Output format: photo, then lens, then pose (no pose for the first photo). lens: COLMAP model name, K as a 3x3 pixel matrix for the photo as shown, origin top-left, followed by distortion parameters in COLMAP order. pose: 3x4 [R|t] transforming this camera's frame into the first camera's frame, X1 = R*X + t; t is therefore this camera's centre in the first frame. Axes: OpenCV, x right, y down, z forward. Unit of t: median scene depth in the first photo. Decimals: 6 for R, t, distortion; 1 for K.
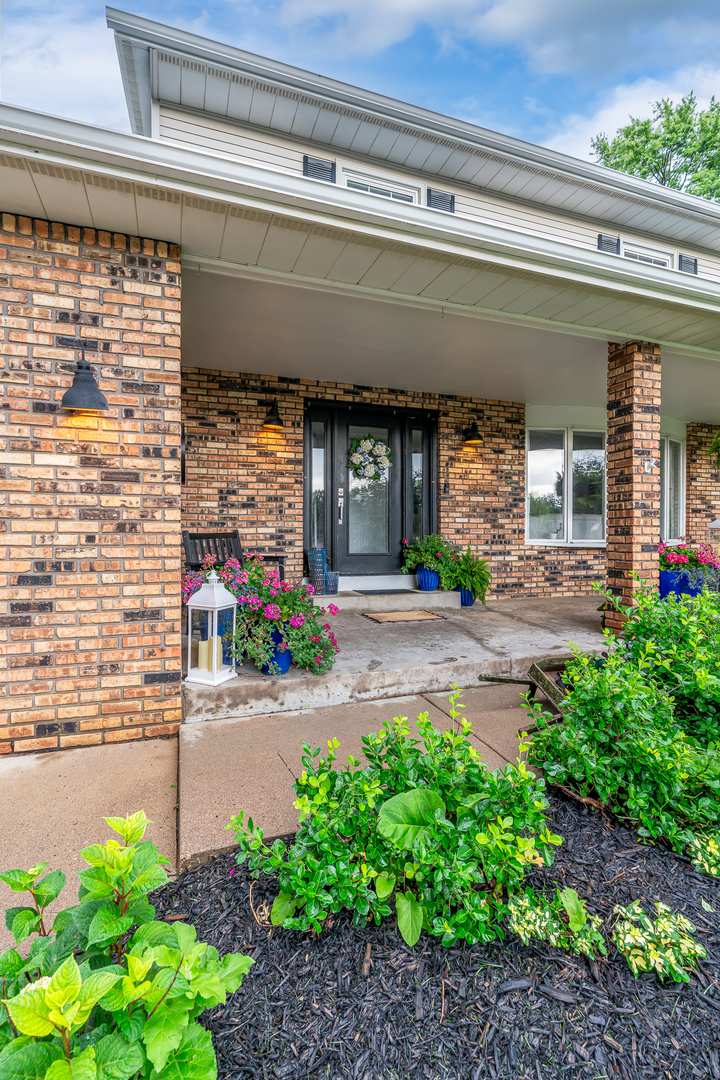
lens RADIAL K [[519.0, 0, 360.5], [0, 519.0, 537.5], [0, 0, 1]] dist [-0.002987, -0.000017]
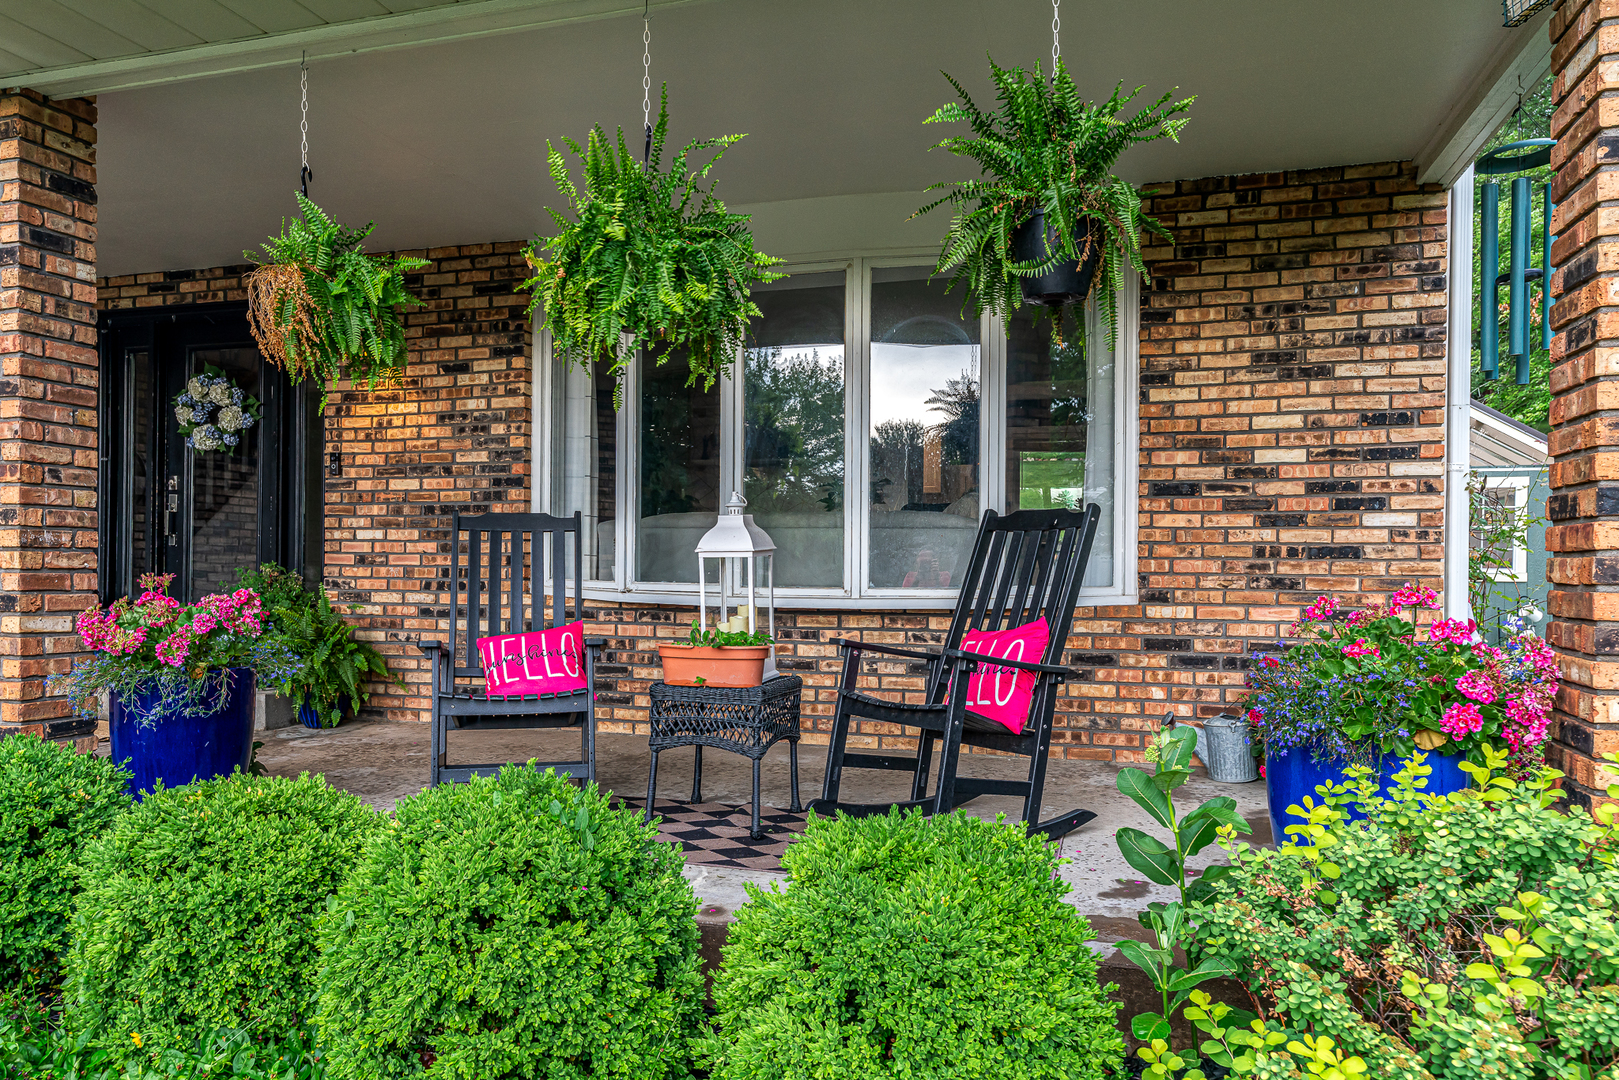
lens RADIAL K [[1063.7, 0, 808.3], [0, 1063.7, 546.8], [0, 0, 1]] dist [0.004458, 0.001358]
pose [[0.797521, -0.000041, -0.603291, 1.014129], [-0.003364, 0.999984, -0.004514, -0.019602], [0.603282, 0.005629, 0.797508, 0.492947]]
